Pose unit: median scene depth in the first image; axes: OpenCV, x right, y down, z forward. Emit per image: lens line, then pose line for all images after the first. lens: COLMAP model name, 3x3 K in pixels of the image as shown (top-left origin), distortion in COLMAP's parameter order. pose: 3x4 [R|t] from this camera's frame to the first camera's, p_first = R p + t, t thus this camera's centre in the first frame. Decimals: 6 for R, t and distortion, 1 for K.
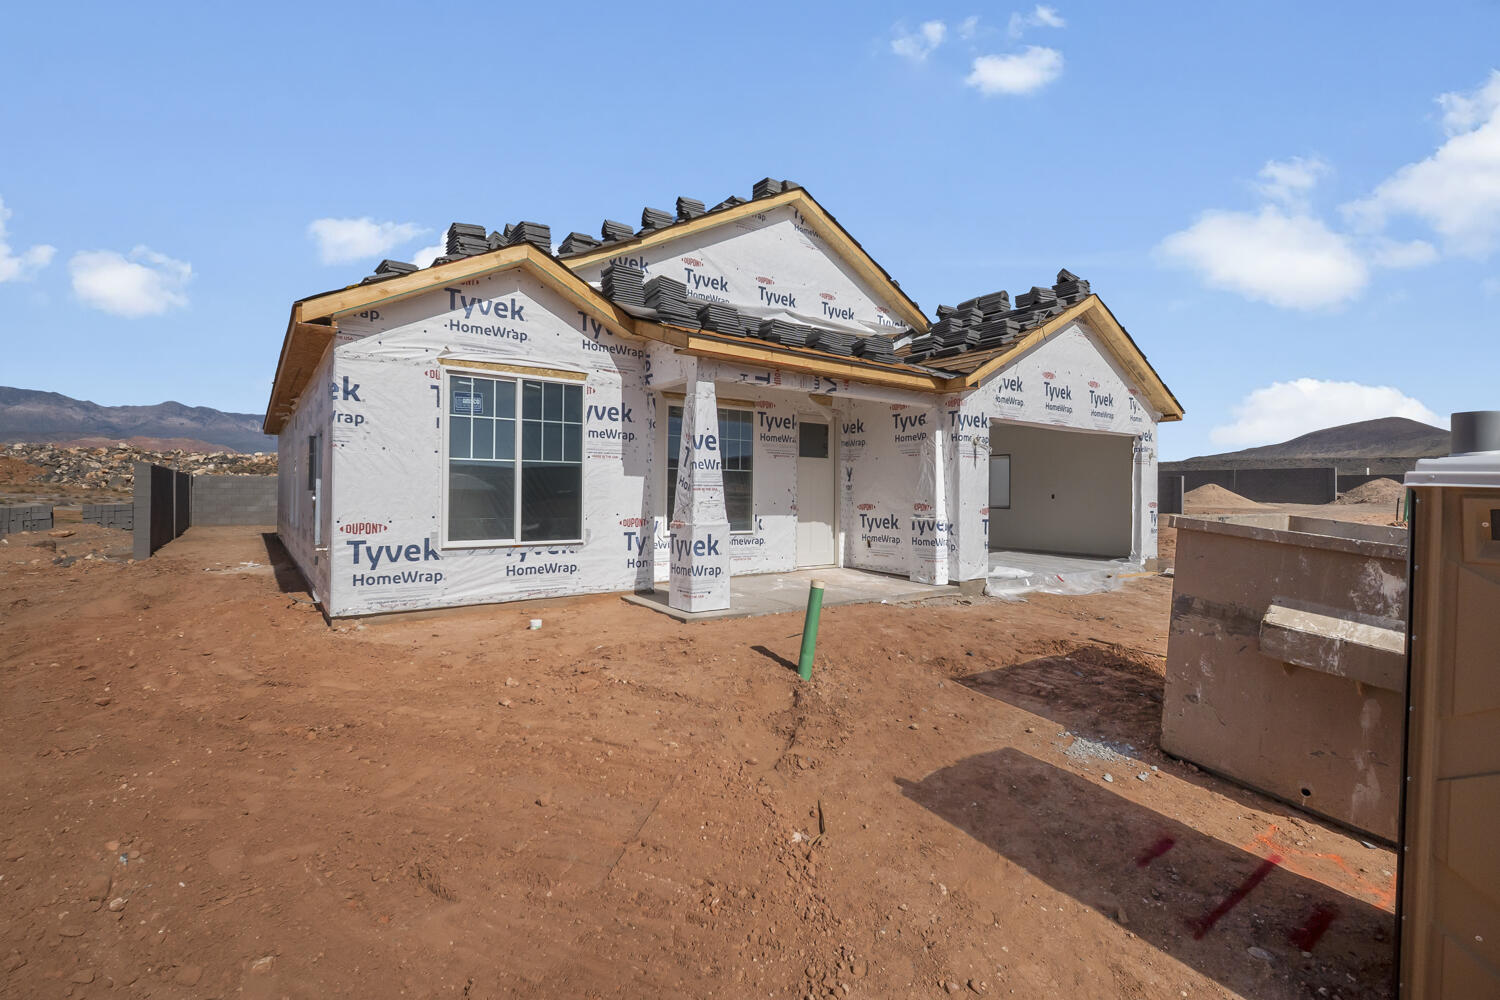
lens RADIAL K [[695.7, 0, 750.0], [0, 695.7, 500.0], [0, 0, 1]] dist [0.001418, -0.000100]
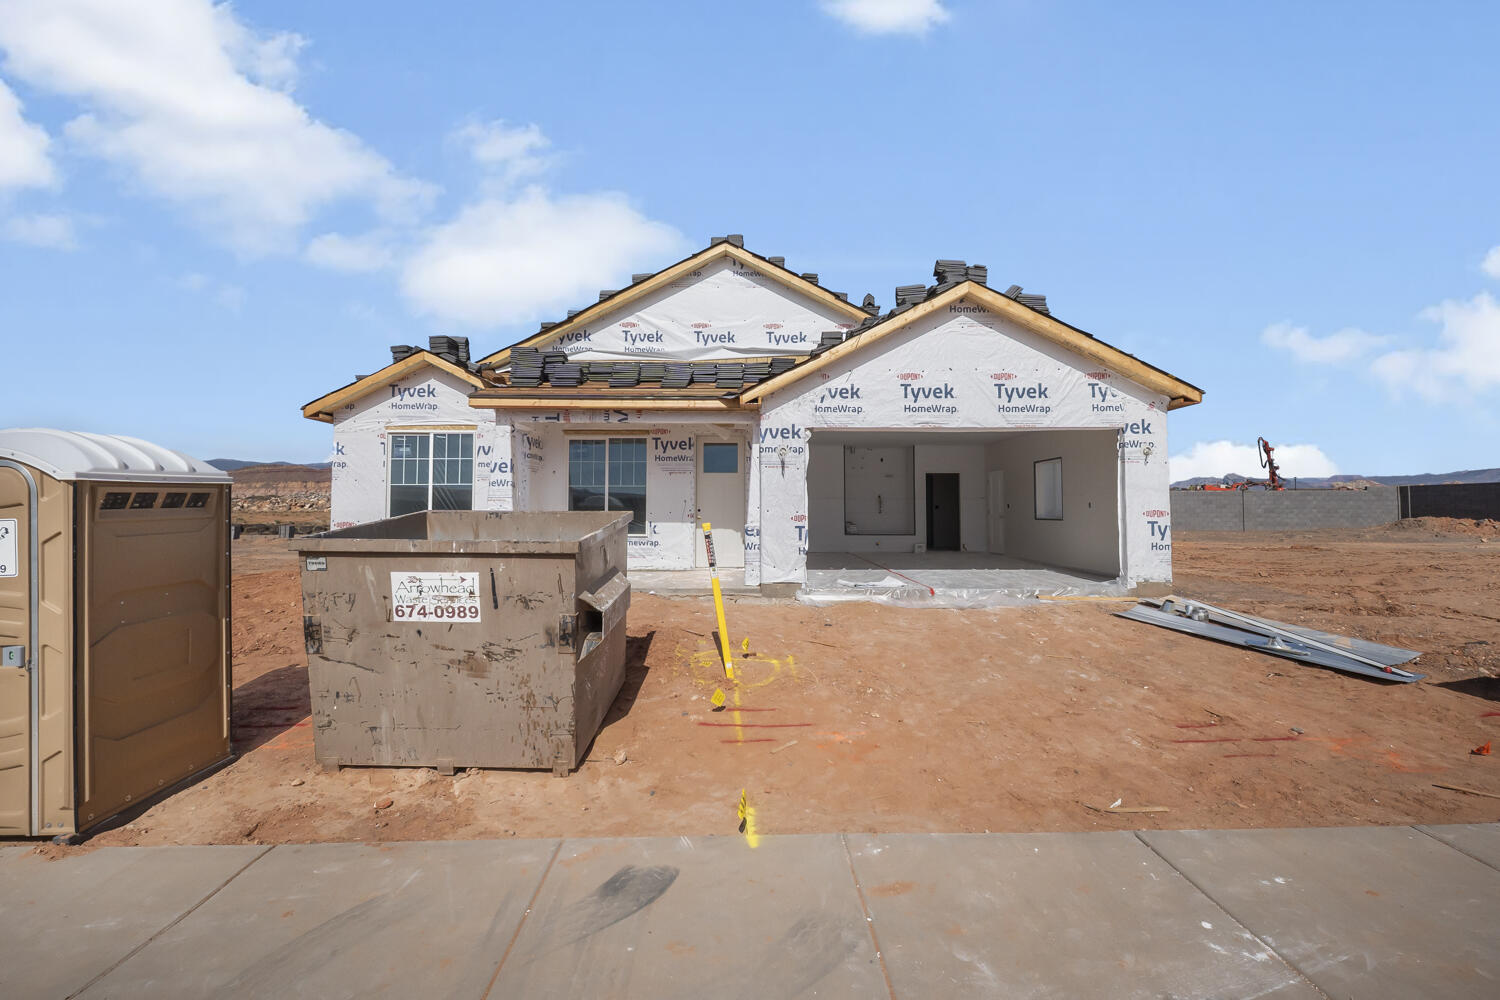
lens RADIAL K [[695.7, 0, 750.0], [0, 695.7, 500.0], [0, 0, 1]] dist [0.001418, -0.000100]
pose [[0.795786, -0.016983, -0.605339, 0.904865], [-0.000625, 0.999583, -0.028866, 0.018835], [0.605577, 0.023349, 0.795444, 0.126463]]
